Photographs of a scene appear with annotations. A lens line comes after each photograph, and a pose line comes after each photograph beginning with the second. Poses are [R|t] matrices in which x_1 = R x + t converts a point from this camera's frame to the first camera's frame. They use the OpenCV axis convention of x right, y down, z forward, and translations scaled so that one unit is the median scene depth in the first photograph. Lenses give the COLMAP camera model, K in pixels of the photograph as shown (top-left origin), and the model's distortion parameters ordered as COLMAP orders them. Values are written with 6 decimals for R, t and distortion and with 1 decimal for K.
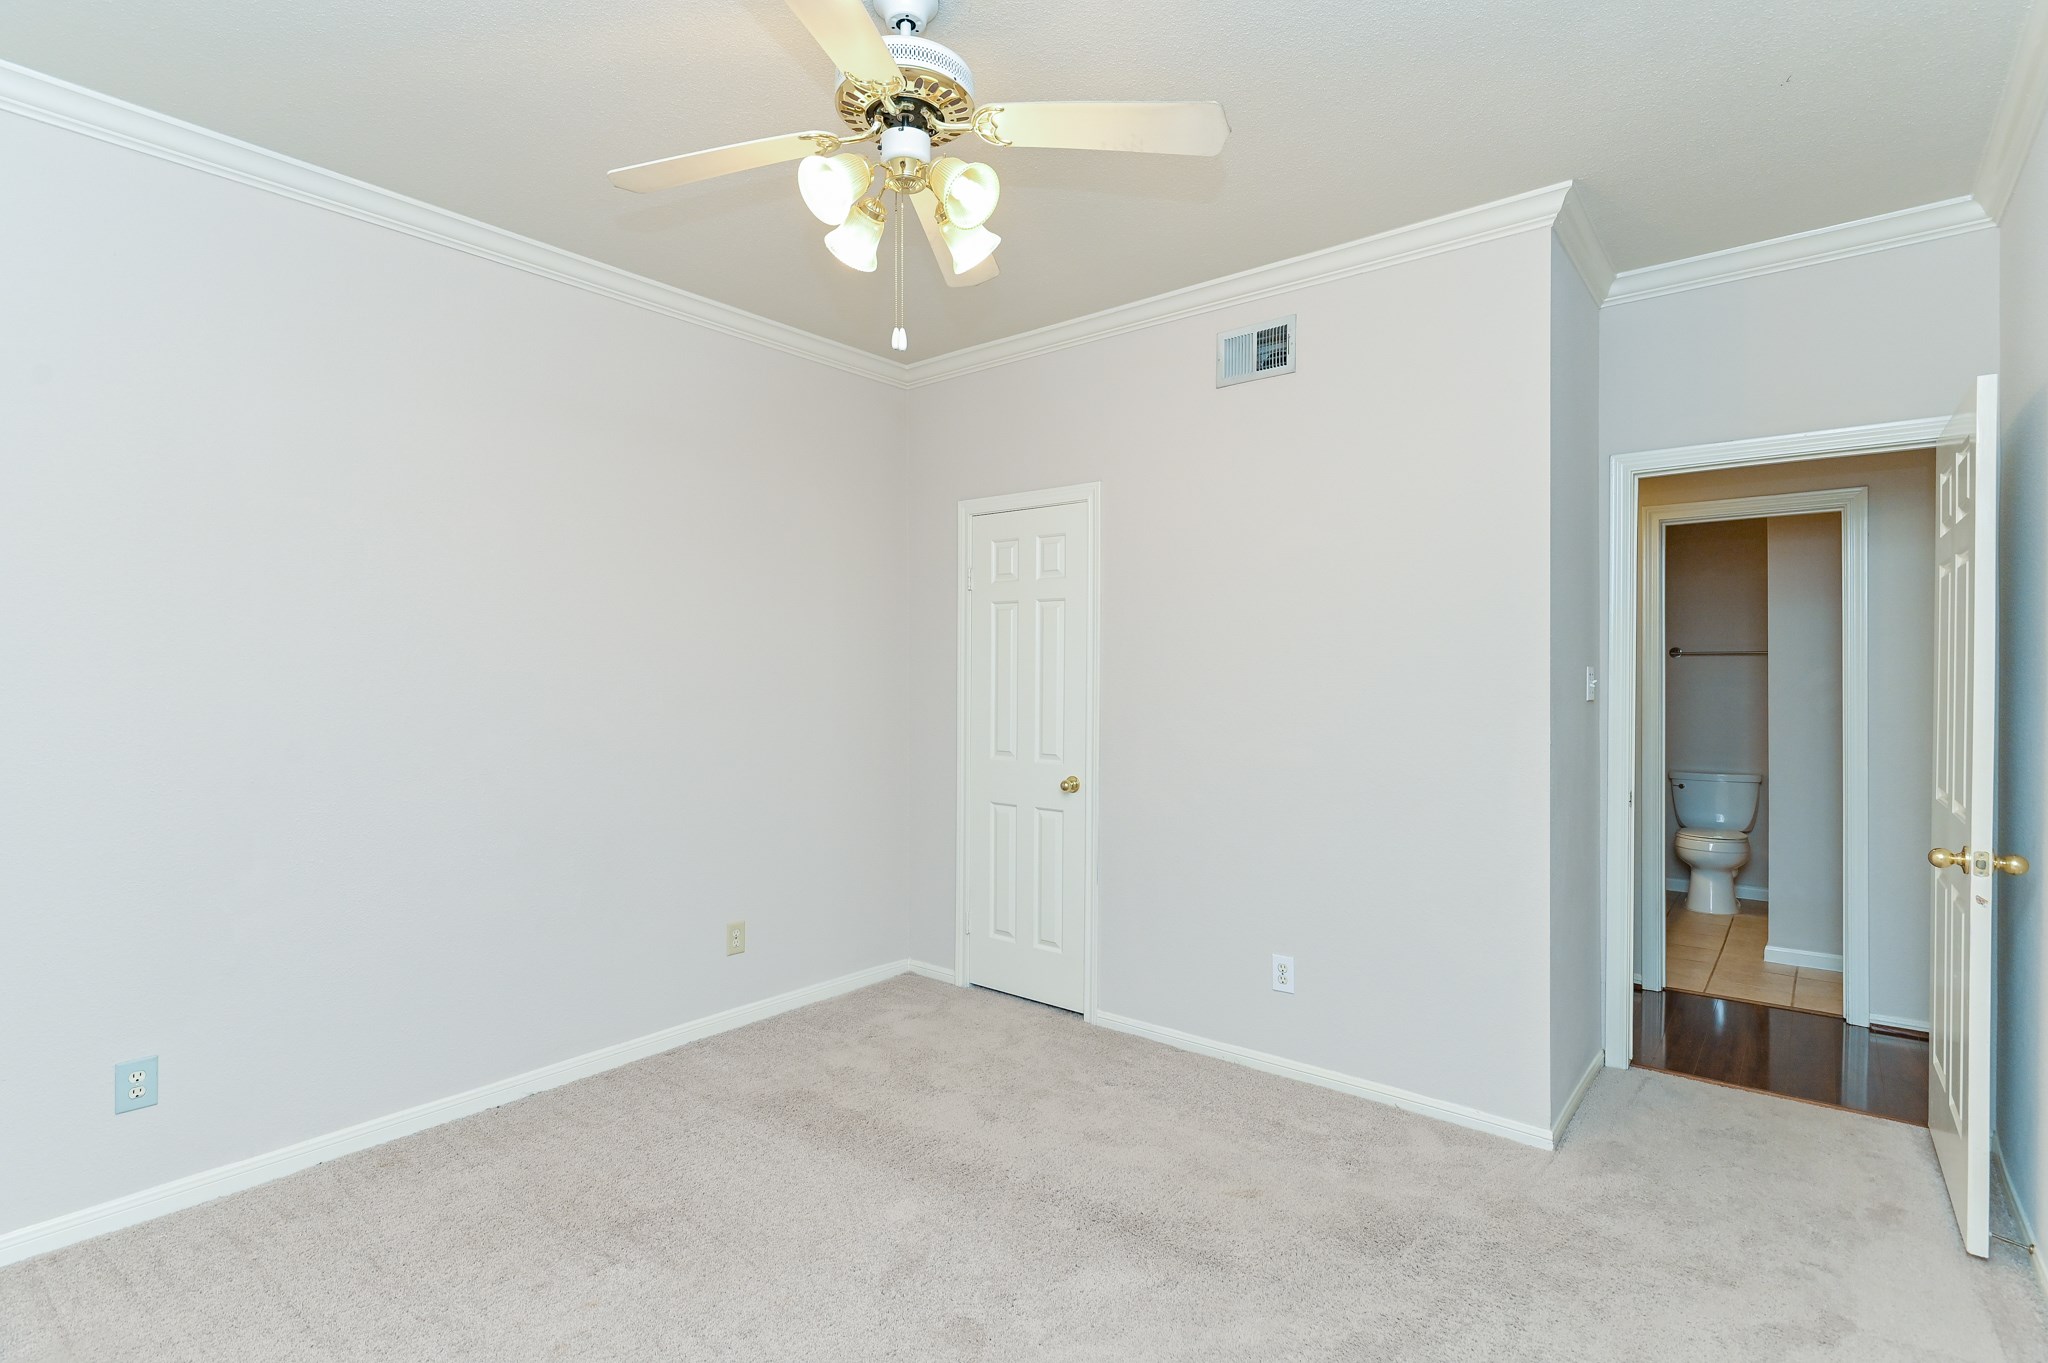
lens RADIAL K [[995.5, 0, 1022.6], [0, 995.5, 680.1], [0, 0, 1]] dist [0.002145, 0.000134]
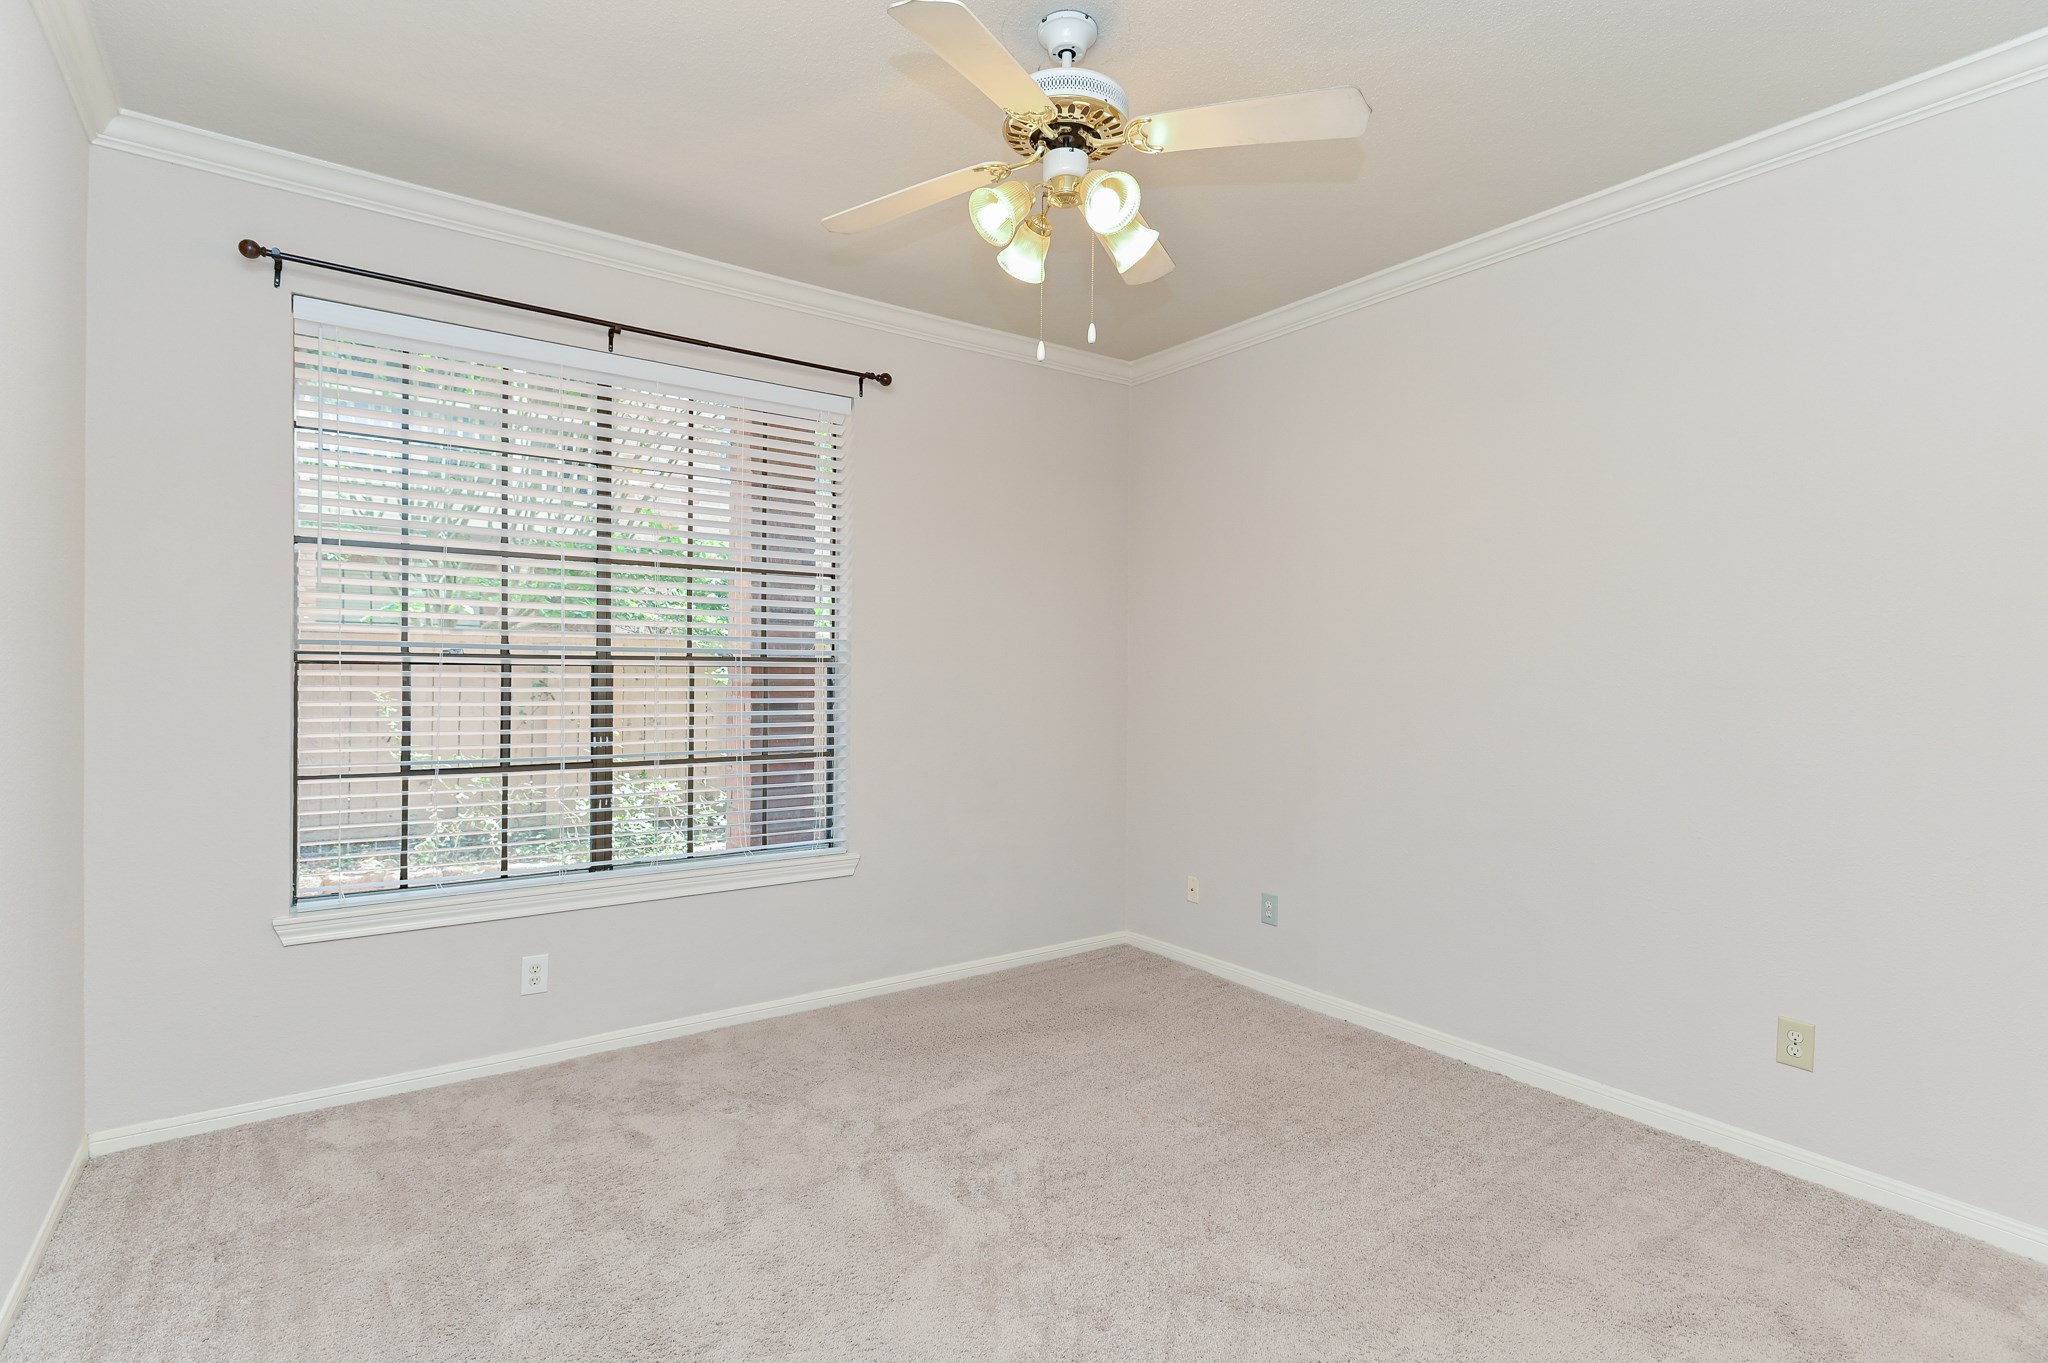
lens RADIAL K [[995.5, 0, 1024.5], [0, 995.5, 670.8], [0, 0, 1]] dist [0.002145, 0.000134]
pose [[-0.261263, 0.006573, -0.965245, 0.600411], [-0.008926, 0.999918, 0.009225, 0.008967], [0.965226, 0.011026, -0.261183, 0.814591]]
